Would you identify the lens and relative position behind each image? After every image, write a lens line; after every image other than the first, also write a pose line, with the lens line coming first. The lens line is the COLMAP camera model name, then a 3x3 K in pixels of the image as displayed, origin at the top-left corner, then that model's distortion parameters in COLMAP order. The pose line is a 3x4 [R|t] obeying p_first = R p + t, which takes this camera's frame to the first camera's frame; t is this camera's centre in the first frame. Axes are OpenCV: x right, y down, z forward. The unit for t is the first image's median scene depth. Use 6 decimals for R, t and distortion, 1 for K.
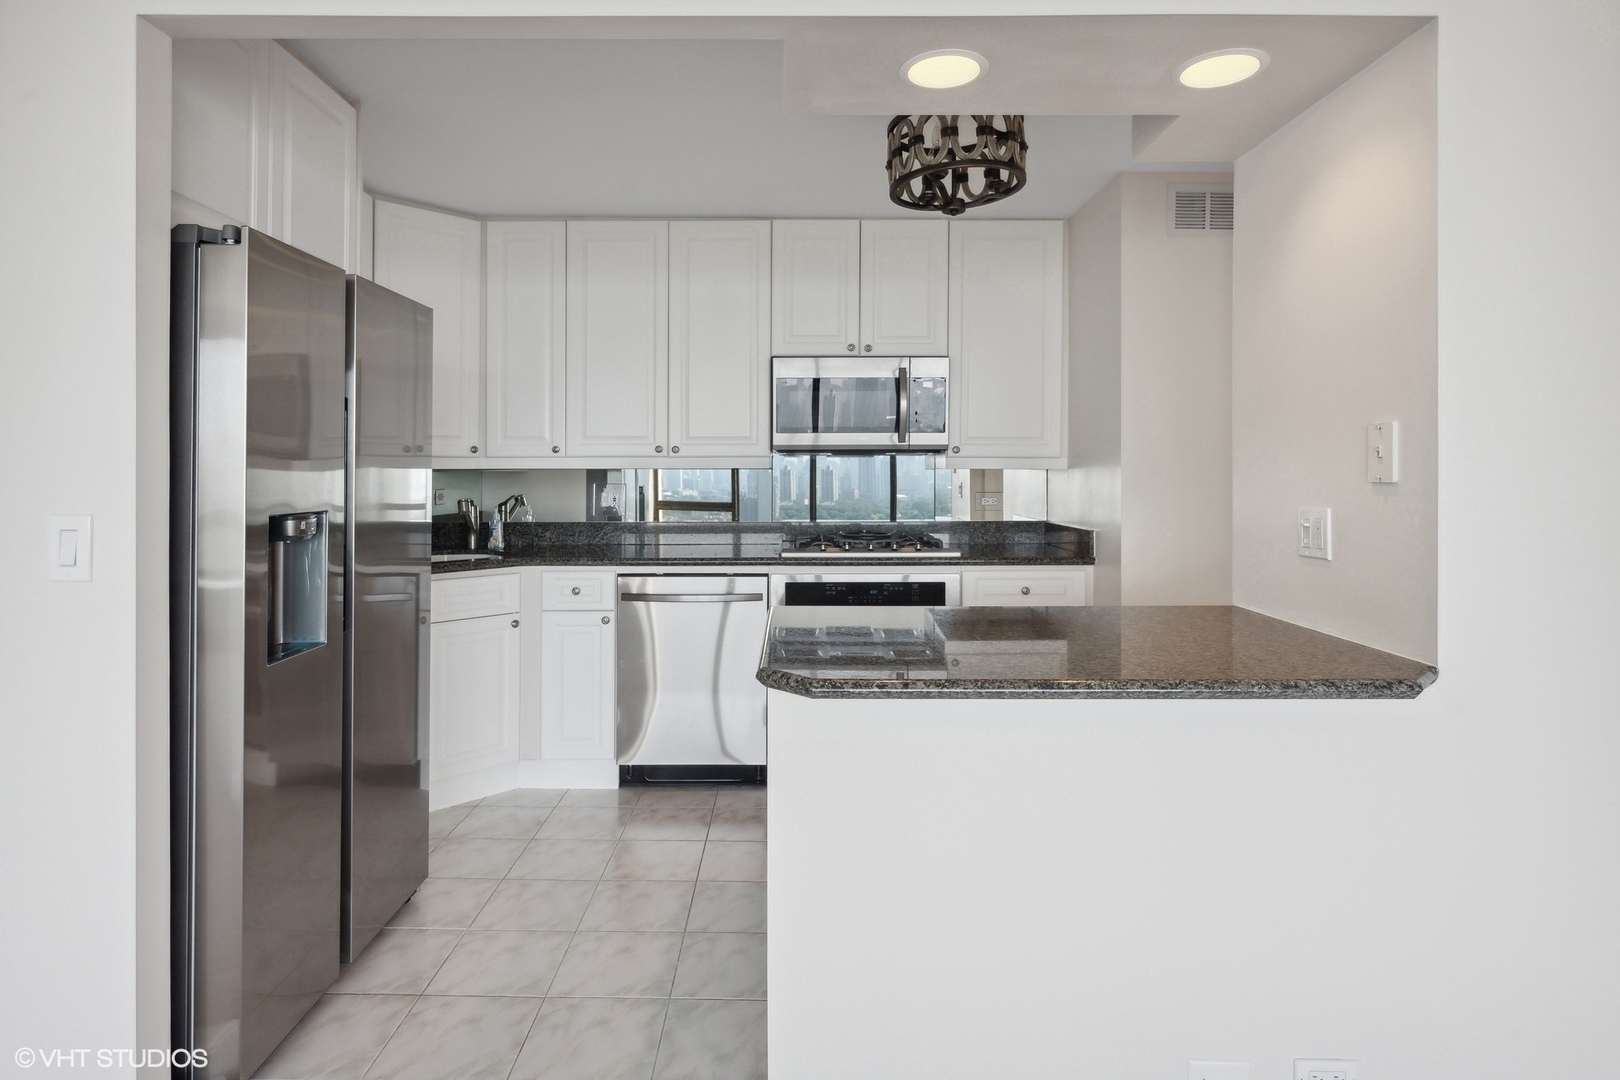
lens RADIAL K [[913.6, 0, 776.9], [0, 913.6, 478.6], [0, 0, 1]] dist [0.000215, -0.000261]
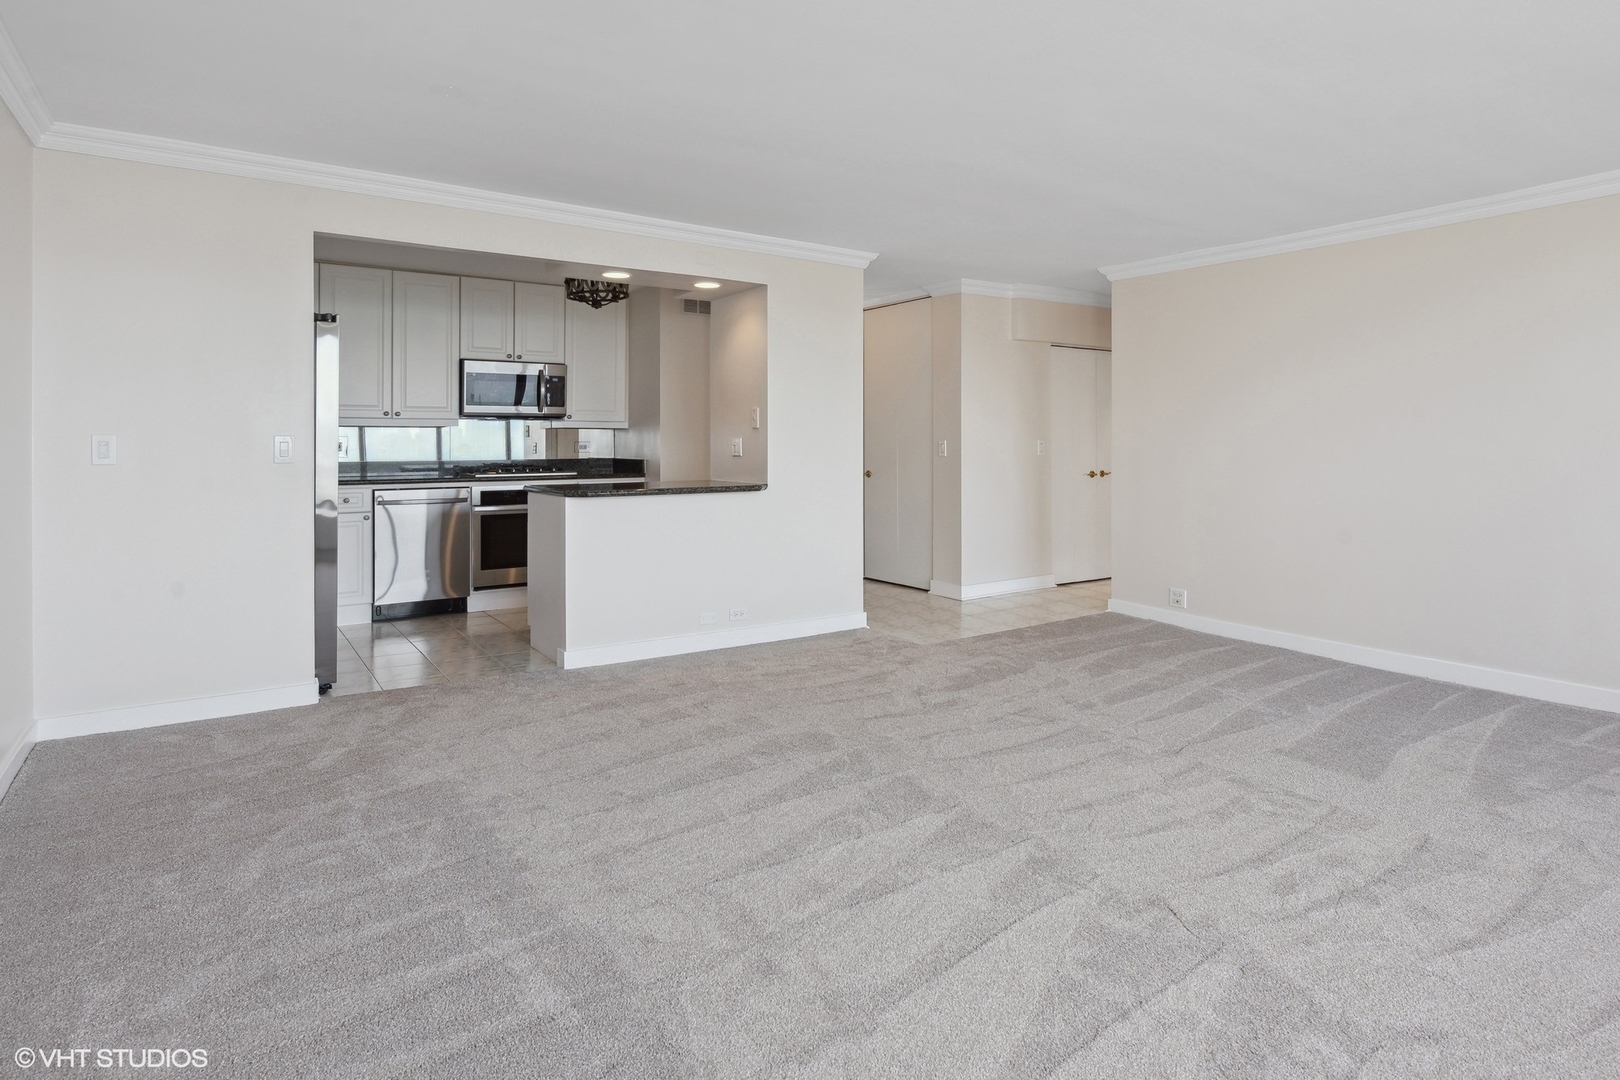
lens RADIAL K [[913.6, 0, 776.9], [0, 913.6, 478.6], [0, 0, 1]] dist [0.000215, -0.000261]
pose [[0.855434, -0.018096, 0.517596, -0.397243], [0.002397, 0.999517, 0.030983, 0.035725], [-0.517907, -0.025263, 0.855064, -0.764007]]
